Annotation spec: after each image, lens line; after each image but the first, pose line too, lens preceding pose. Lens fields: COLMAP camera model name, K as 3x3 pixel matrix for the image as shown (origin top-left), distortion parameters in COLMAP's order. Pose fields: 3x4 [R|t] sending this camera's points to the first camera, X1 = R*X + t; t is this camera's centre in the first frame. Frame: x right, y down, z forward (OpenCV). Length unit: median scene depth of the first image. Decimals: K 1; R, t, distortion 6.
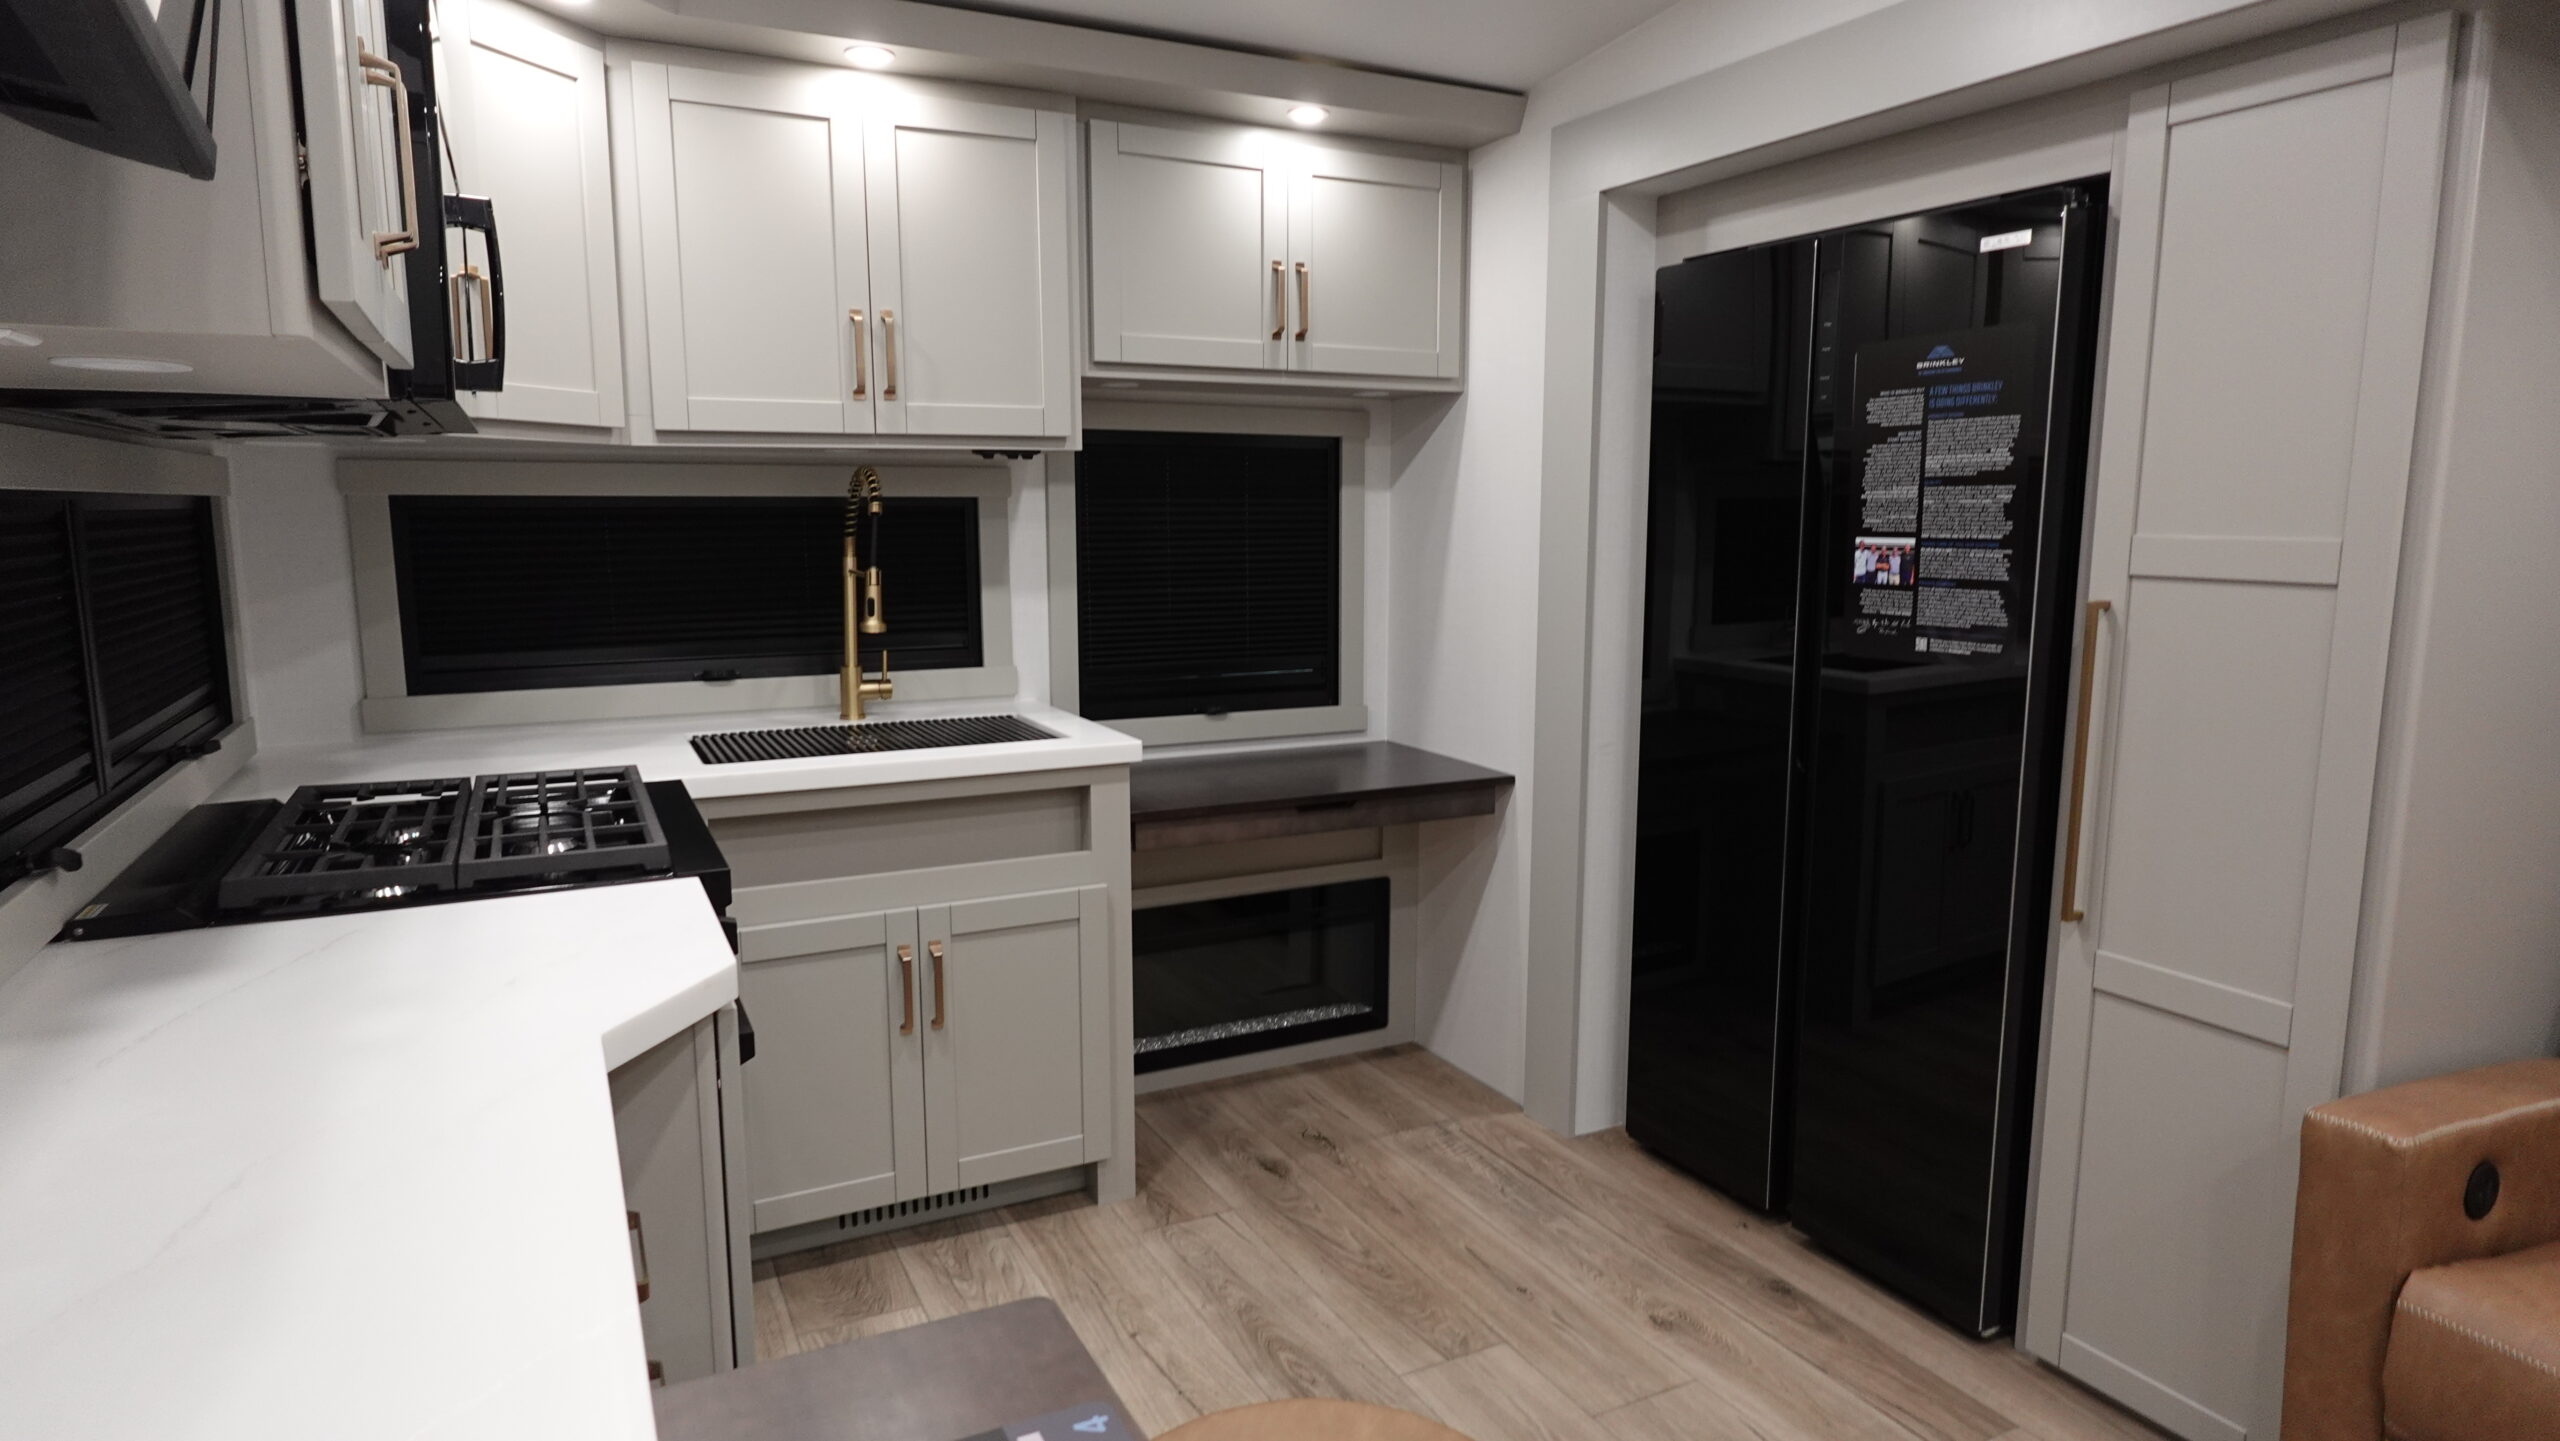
lens RADIAL K [[1447.0, 0, 1282.1], [0, 1447.0, 716.9], [0, 0, 1]] dist [-0.003840, 0.002653]
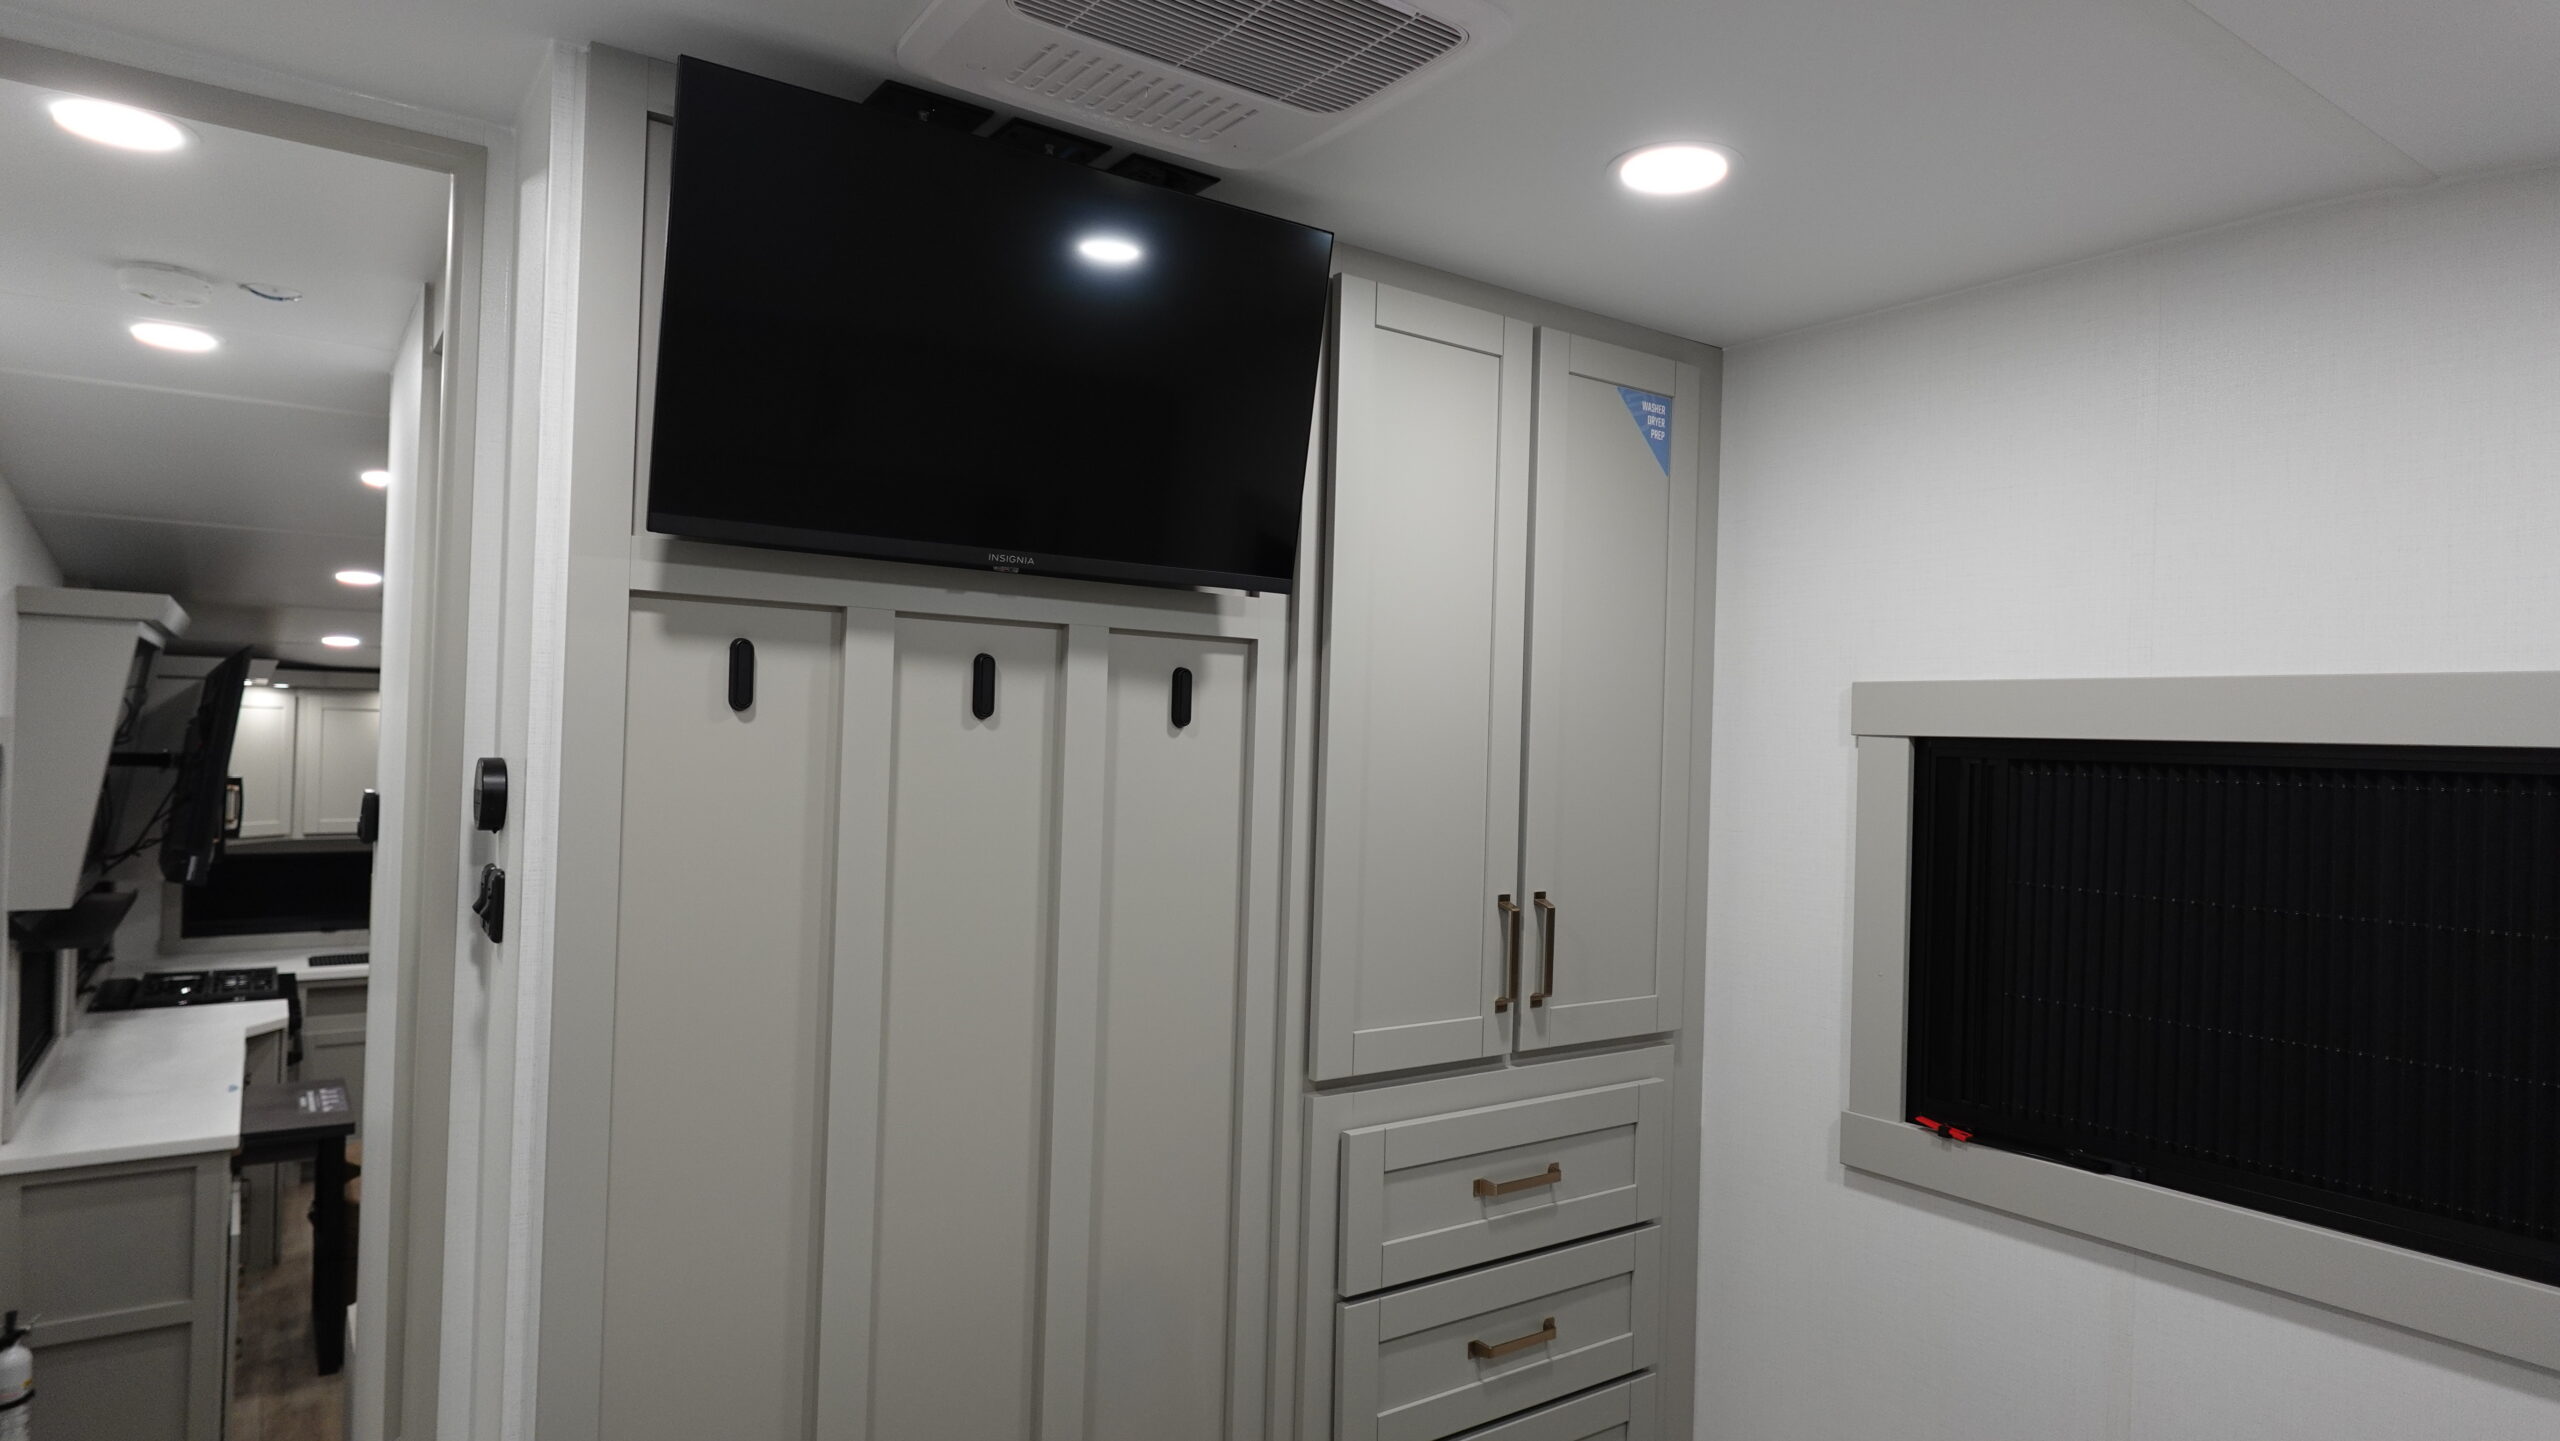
lens RADIAL K [[1447.0, 0, 1282.1], [0, 1447.0, 716.9], [0, 0, 1]] dist [-0.003840, 0.002653]
pose [[0.990026, 0.029806, 0.137692, 0.806861], [-0.008418, 0.988133, -0.153369, -0.023394], [-0.140630, 0.150681, 0.978529, -1.551890]]
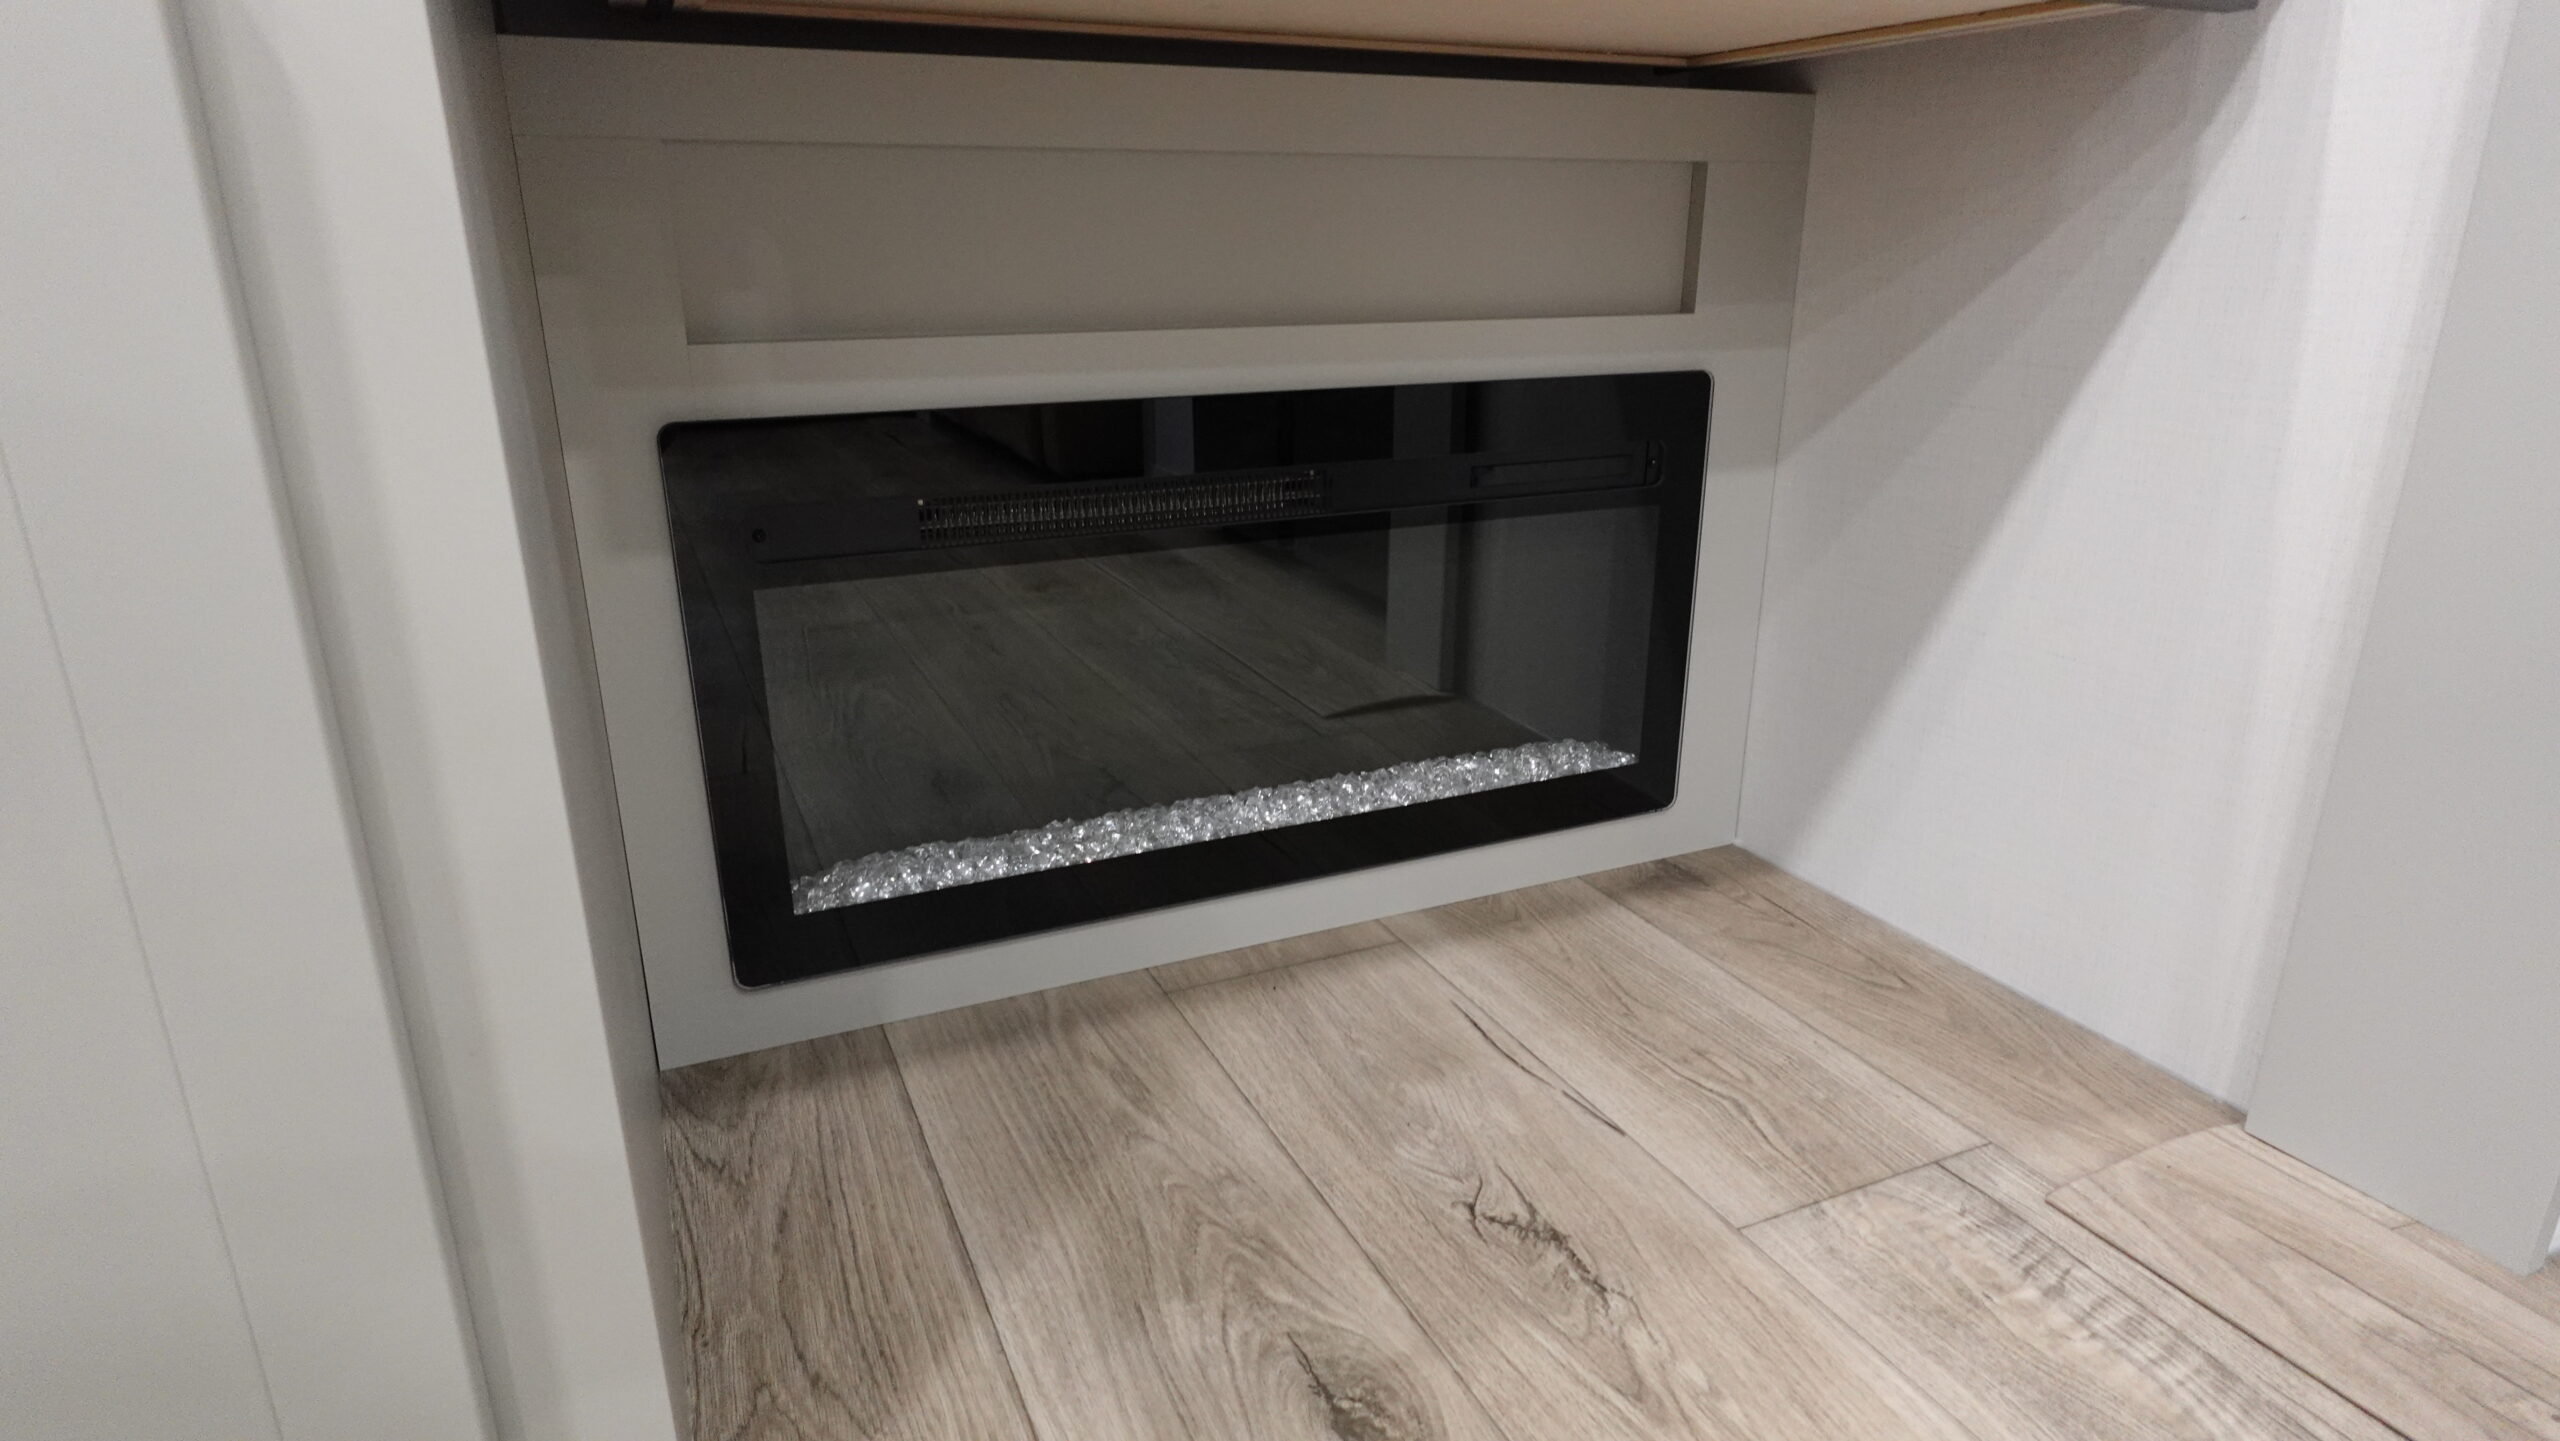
lens RADIAL K [[1447.0, 0, 1282.1], [0, 1447.0, 716.9], [0, 0, 1]] dist [-0.003840, 0.002653]
pose [[0.998919, 0.011214, -0.045107, -0.011033], [-0.002972, 0.983882, 0.178795, 0.163742], [0.046385, -0.178468, 0.982852, 0.825116]]
